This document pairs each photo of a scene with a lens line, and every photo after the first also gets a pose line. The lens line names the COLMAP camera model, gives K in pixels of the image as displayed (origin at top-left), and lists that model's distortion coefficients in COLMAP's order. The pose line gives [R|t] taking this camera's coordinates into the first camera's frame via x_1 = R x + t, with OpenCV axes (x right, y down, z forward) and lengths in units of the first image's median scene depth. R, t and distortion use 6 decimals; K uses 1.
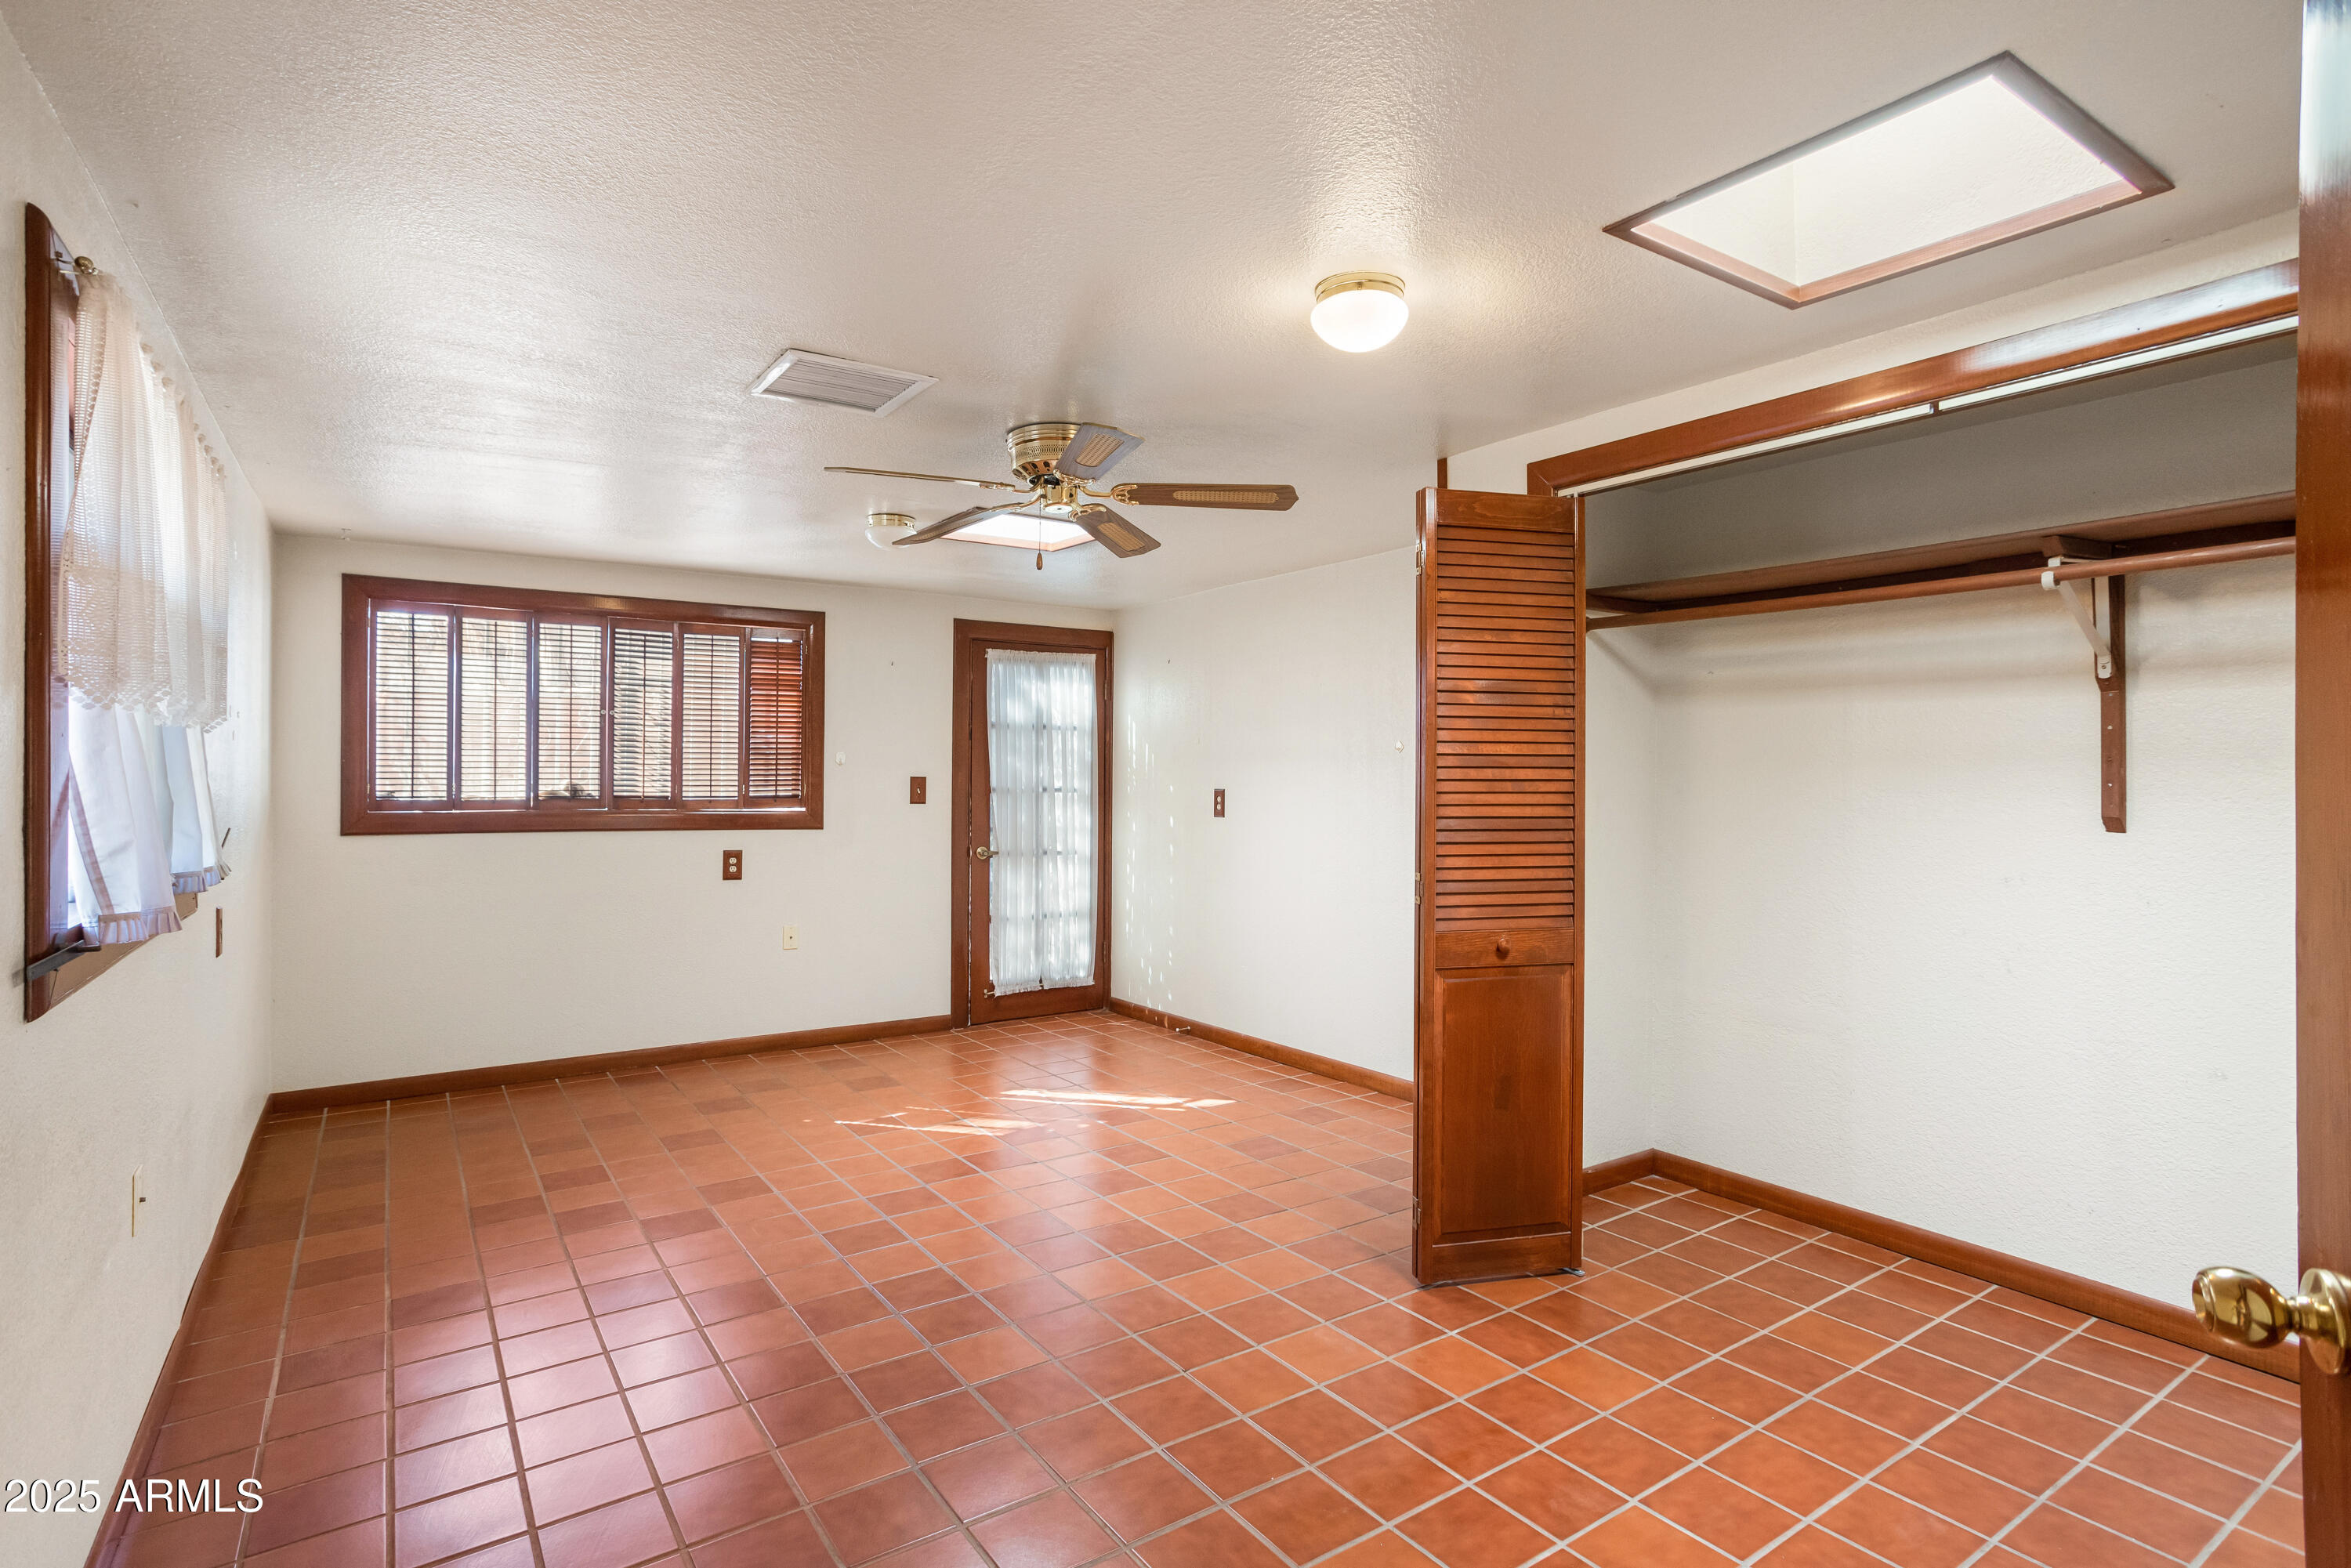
lens RADIAL K [[1166.8, 0, 1175.8], [0, 1166.8, 782.2], [0, 0, 1]] dist [-0.032836, 0.015753]
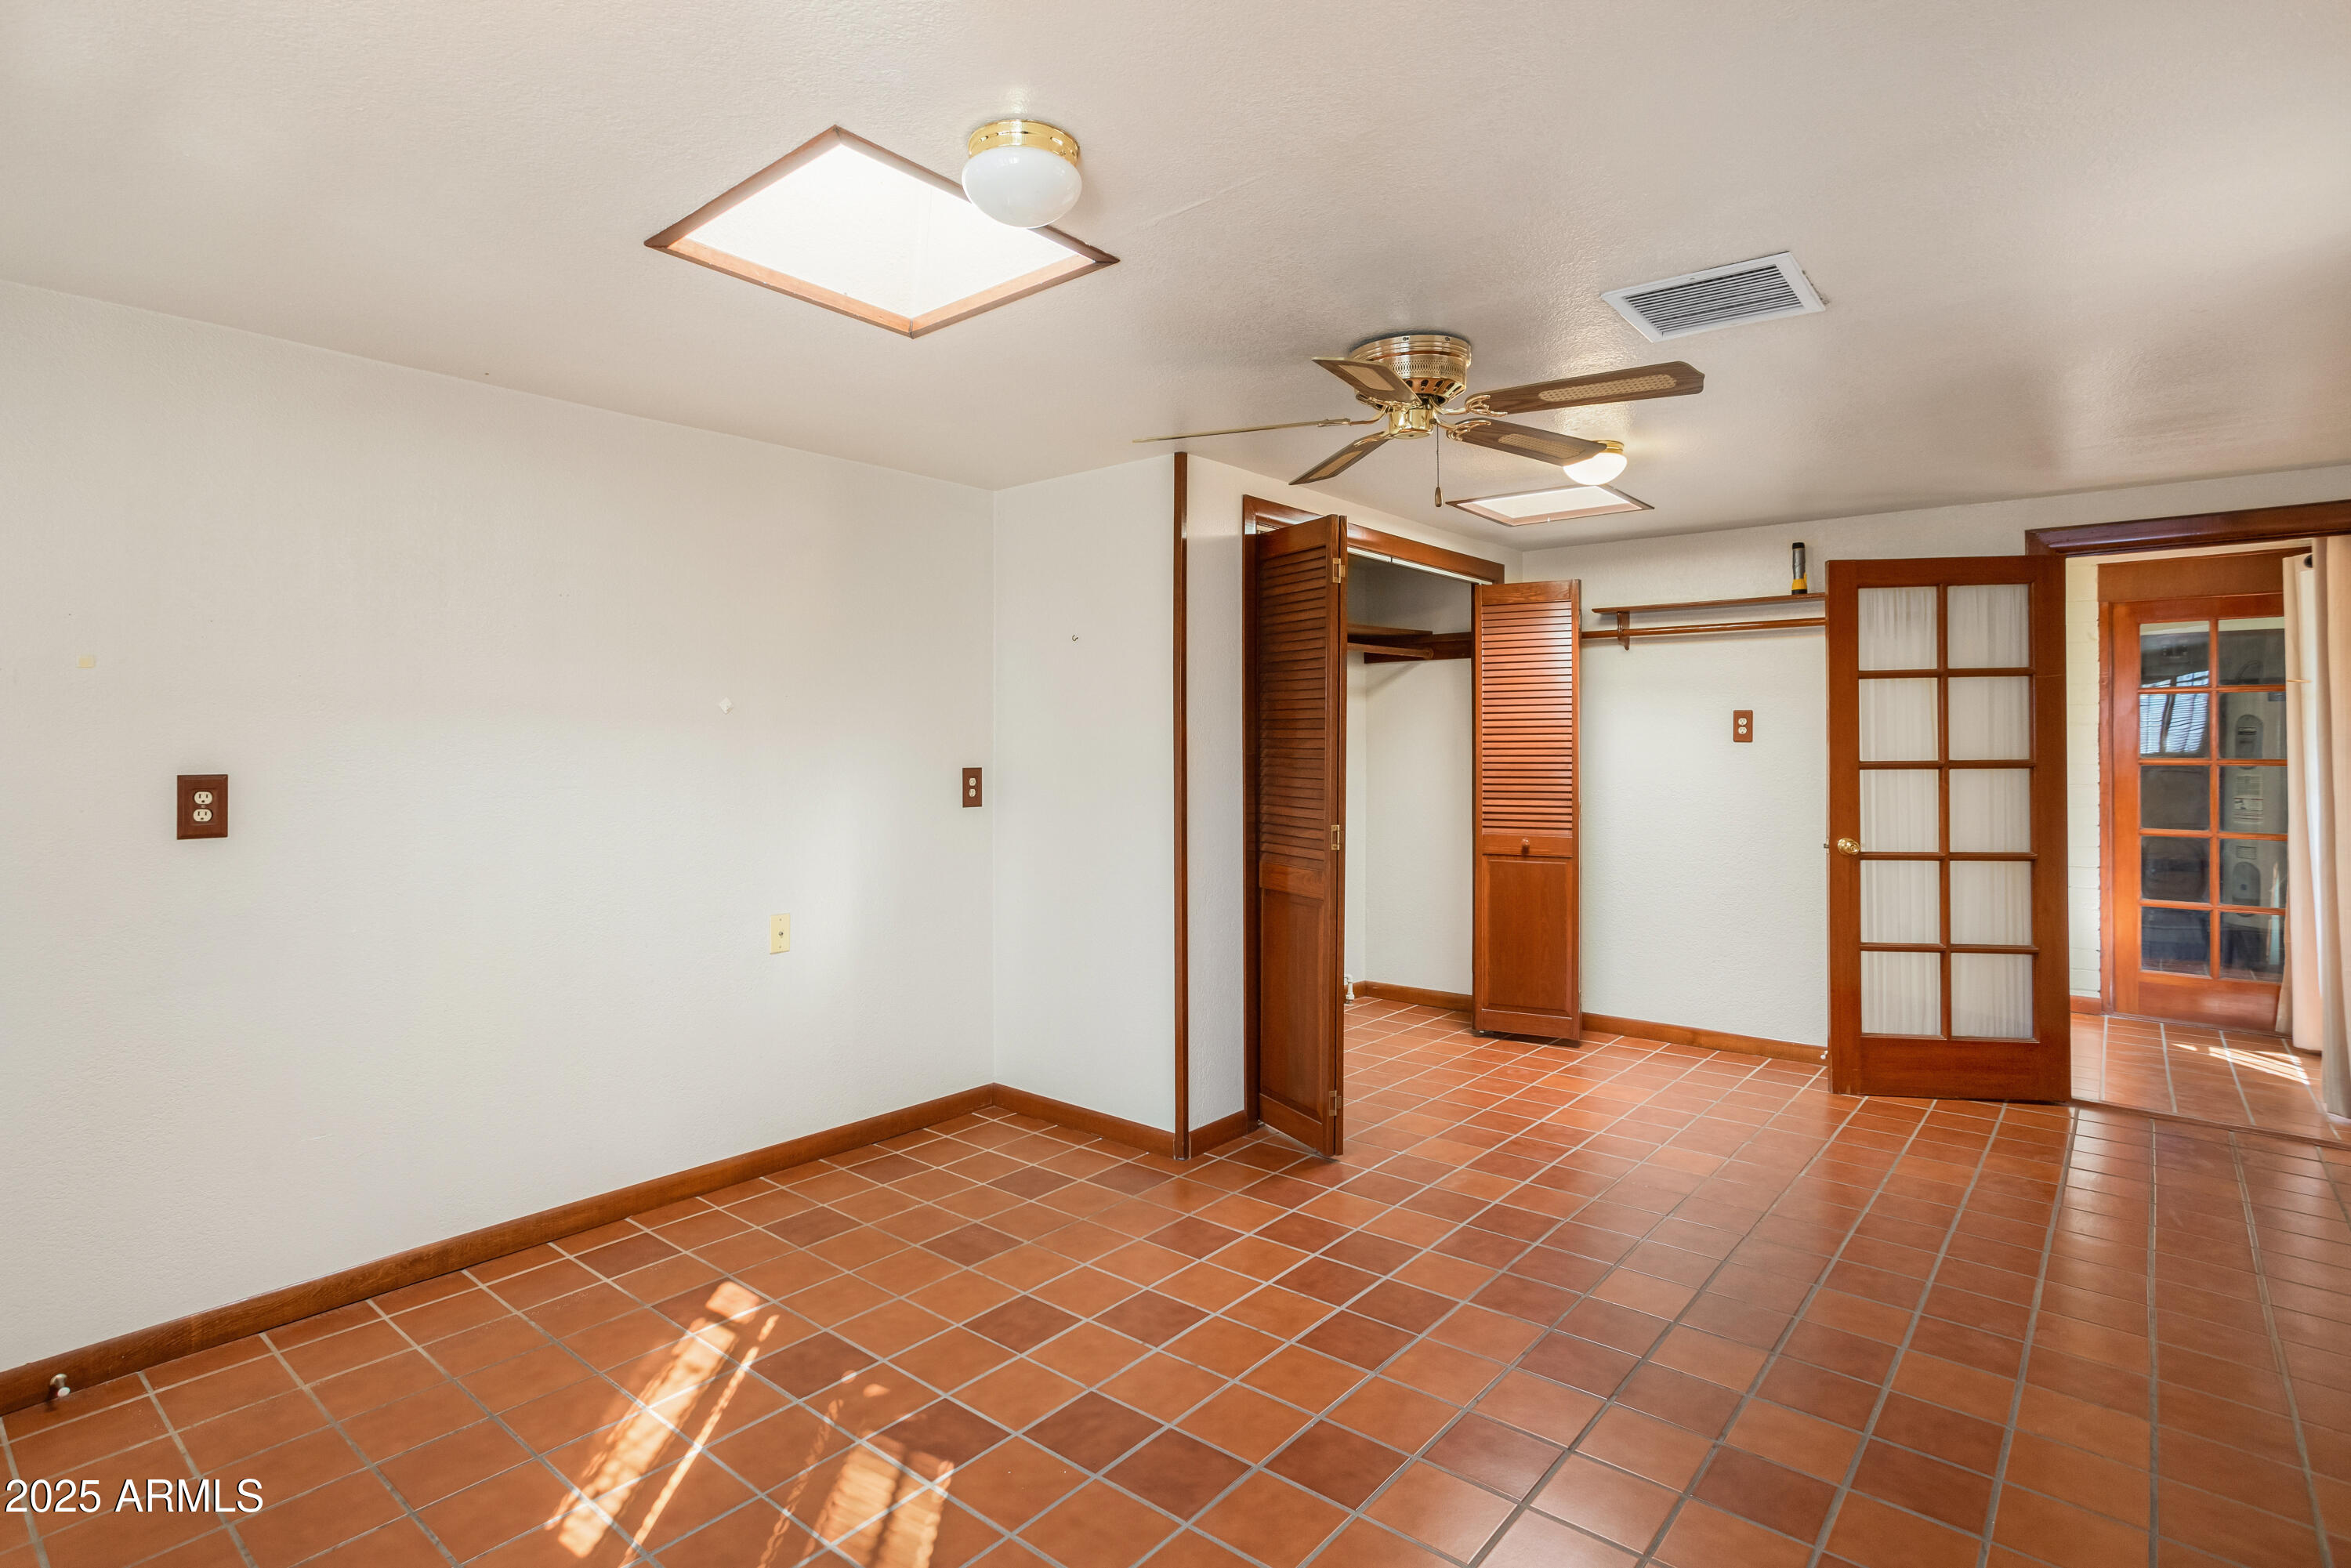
lens RADIAL K [[1166.8, 0, 1177.8], [0, 1166.8, 765.5], [0, 0, 1]] dist [-0.032836, 0.015753]
pose [[-0.257741, -0.022872, 0.965943, -0.647935], [-0.001613, 0.999729, 0.023241, -0.011210], [-0.966213, 0.004432, -0.257707, 1.022429]]
